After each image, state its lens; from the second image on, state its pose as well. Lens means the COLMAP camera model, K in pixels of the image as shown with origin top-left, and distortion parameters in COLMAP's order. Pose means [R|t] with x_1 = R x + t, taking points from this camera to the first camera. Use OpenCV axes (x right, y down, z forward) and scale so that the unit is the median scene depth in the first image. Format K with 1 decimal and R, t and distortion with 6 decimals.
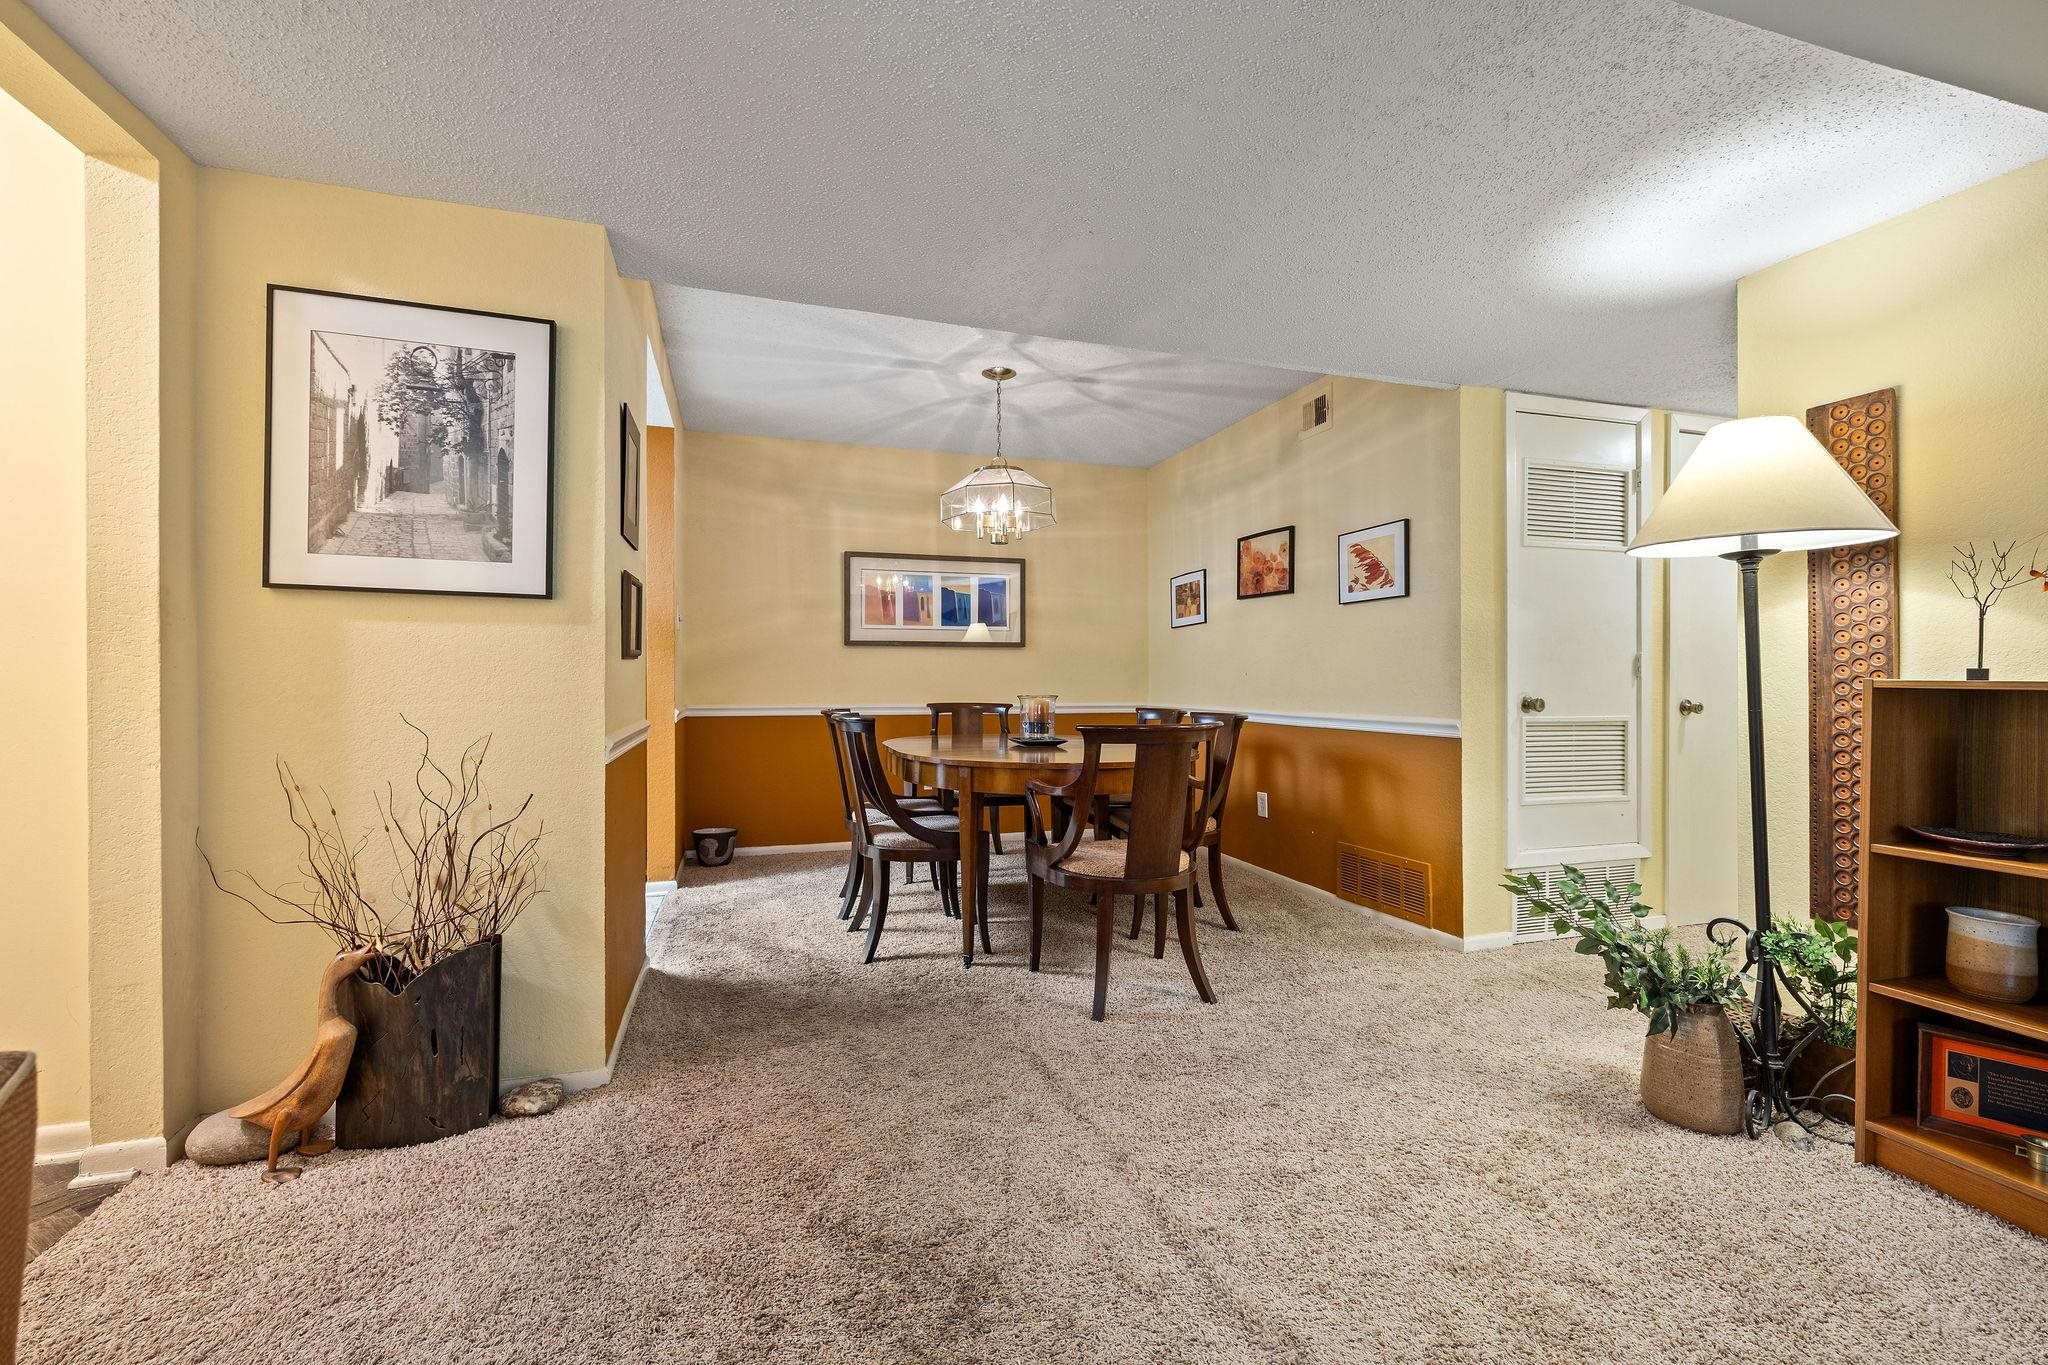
lens RADIAL K [[866.0, 0, 1024.0], [0, 866.0, 682.5], [0, 0, 1]] dist [-0.000030, -0.000044]
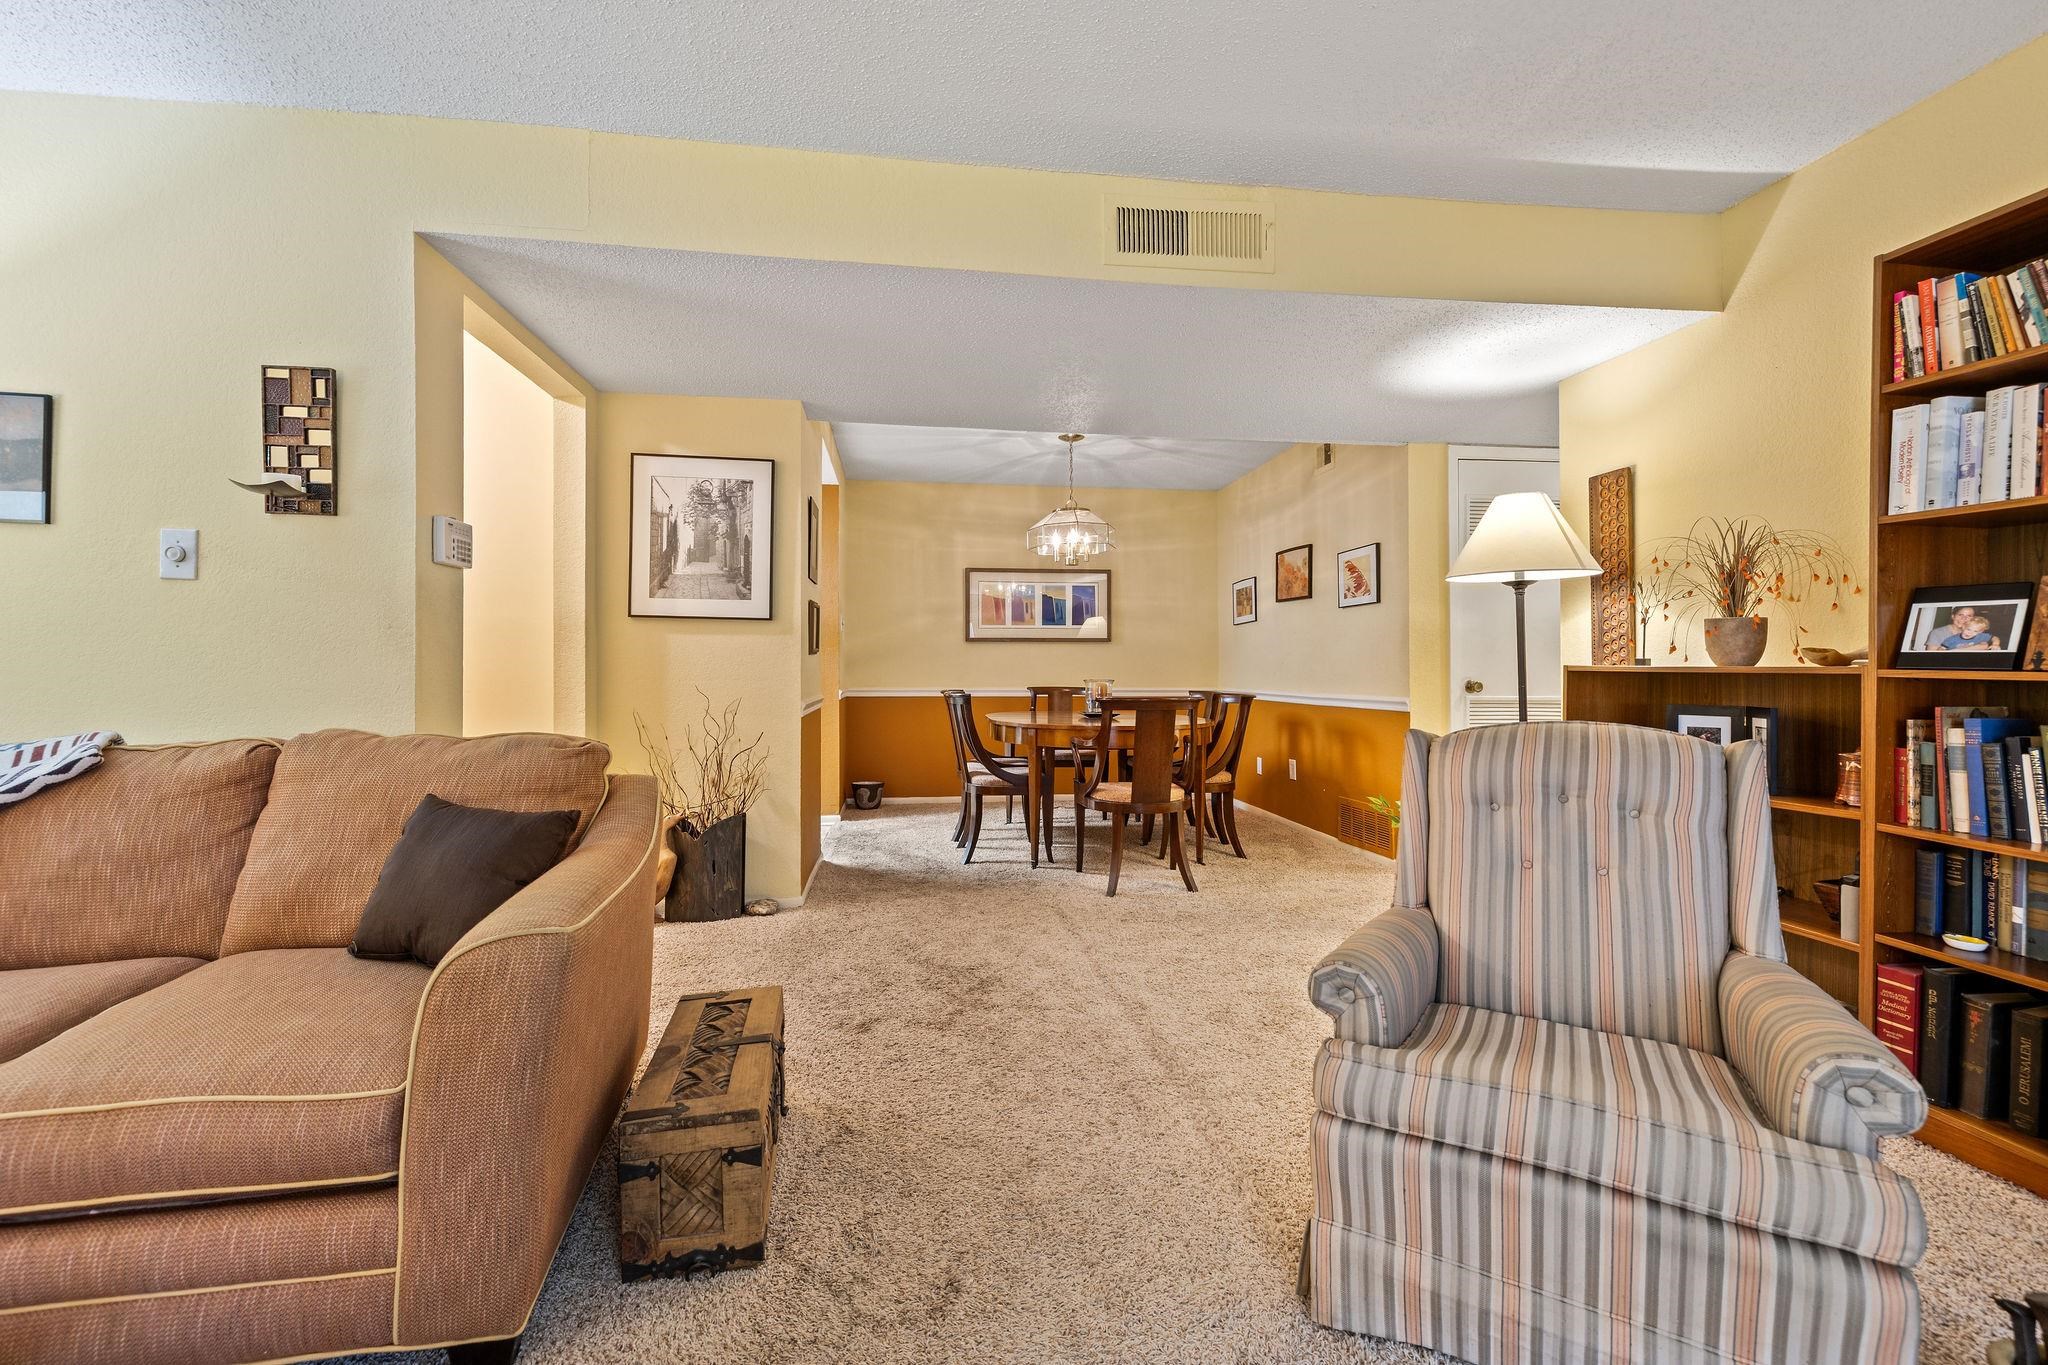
lens RADIAL K [[868.5, 0, 1024.2], [0, 868.5, 668.9], [0, 0, 1]] dist [-0.001276, -0.000069]
pose [[0.985299, -0.001014, -0.170836, 0.156084], [0.000204, 0.999989, -0.004761, 0.005338], [0.170839, 0.004657, 0.985288, -0.394889]]
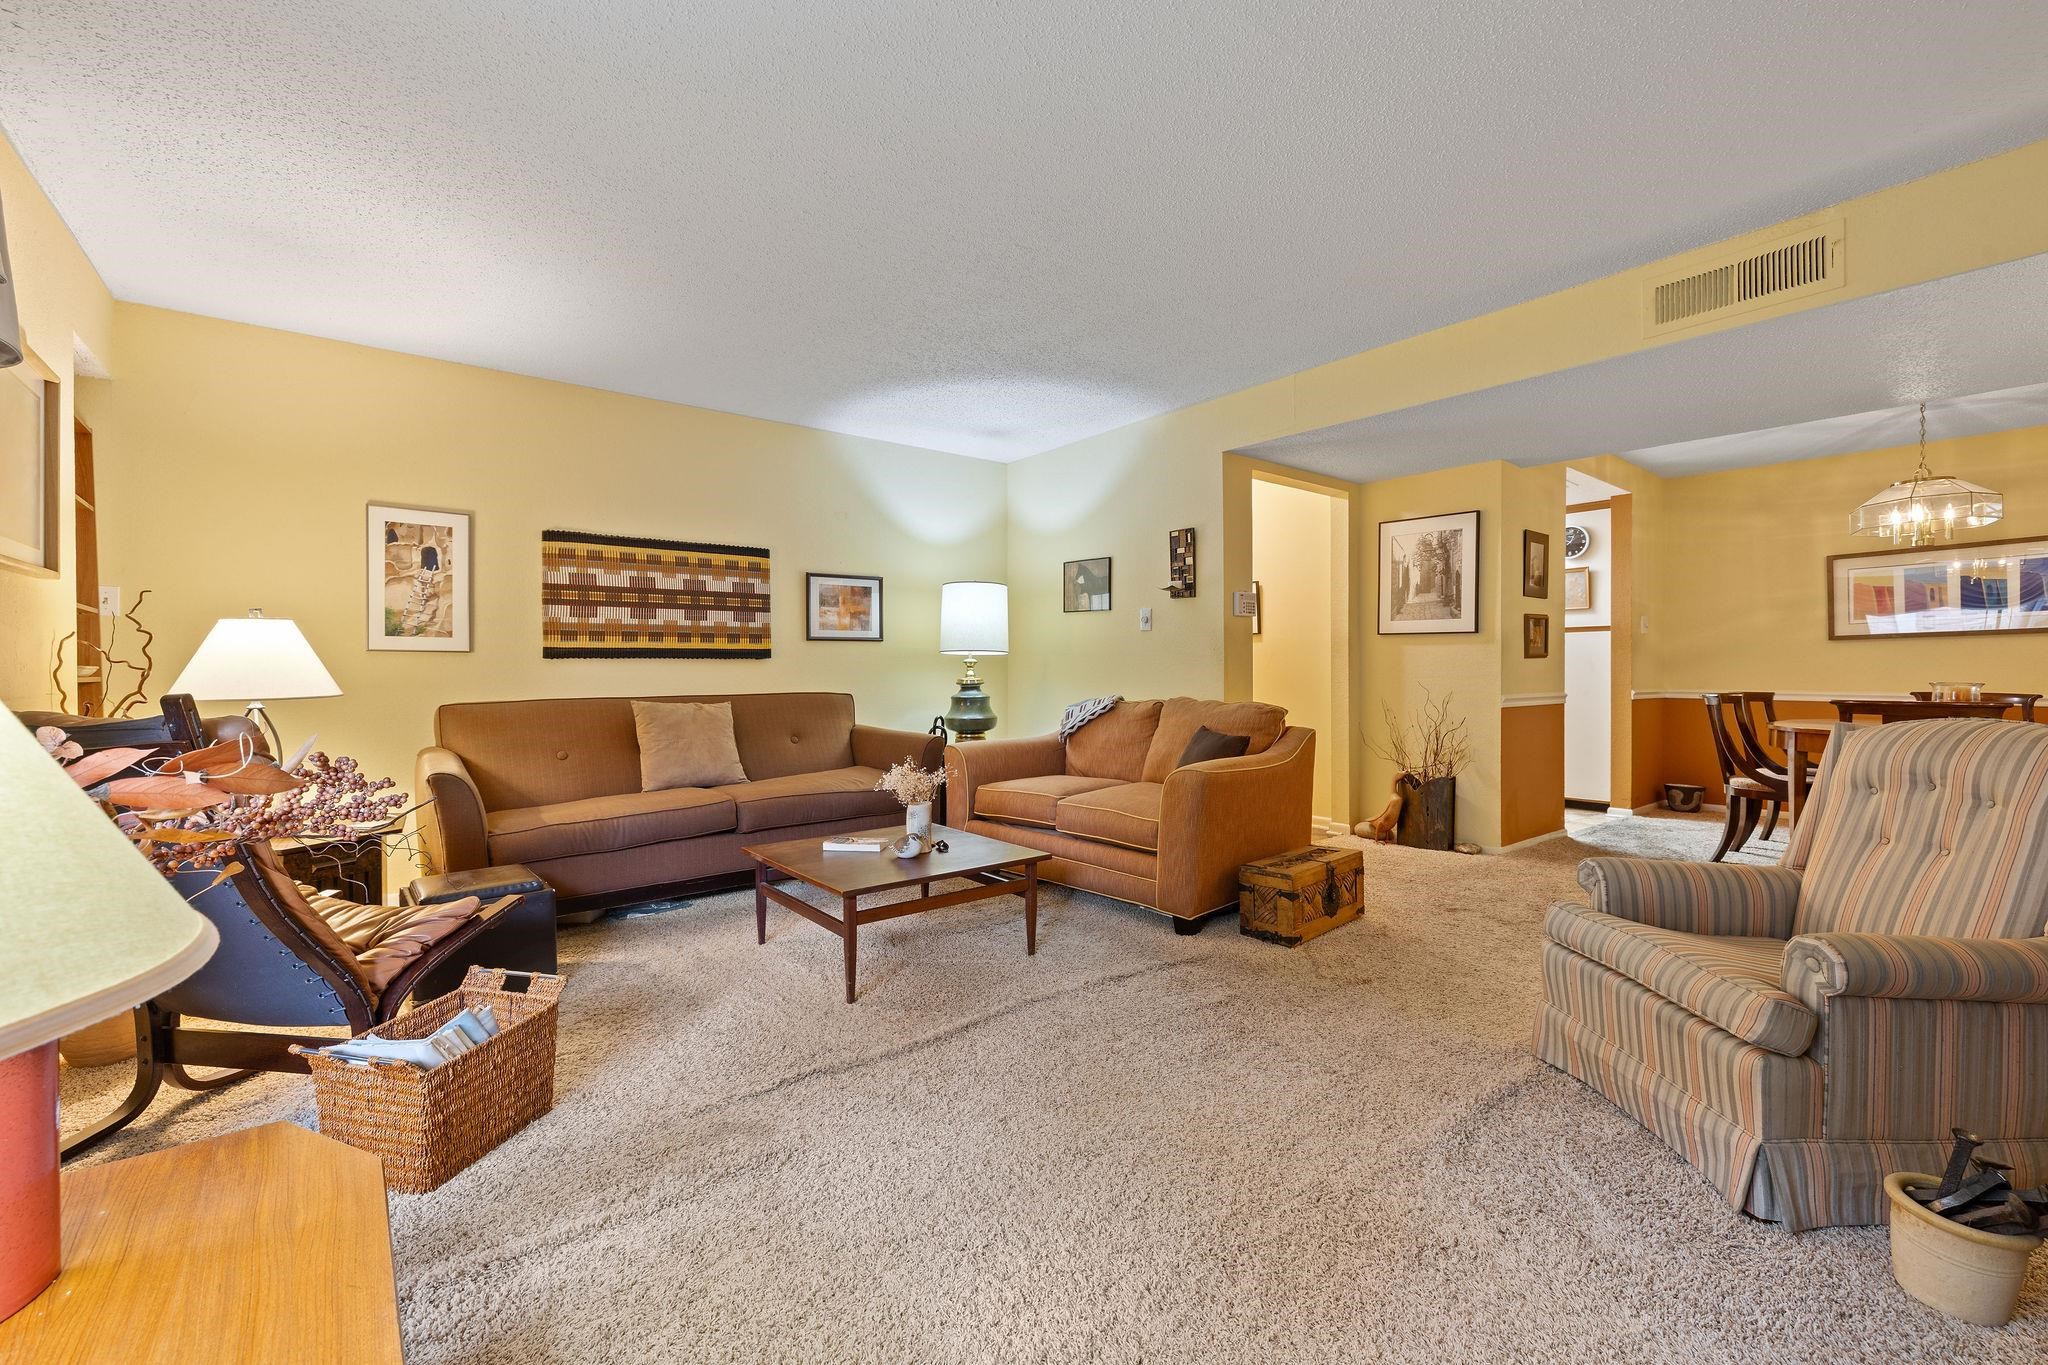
lens RADIAL K [[868.5, 0, 1024.2], [0, 868.5, 668.9], [0, 0, 1]] dist [-0.001276, -0.000069]
pose [[0.374097, -0.001380, -0.927388, 0.716350], [-0.004280, 0.999986, -0.003215, 0.006385], [0.927380, 0.005172, 0.374086, -0.608254]]
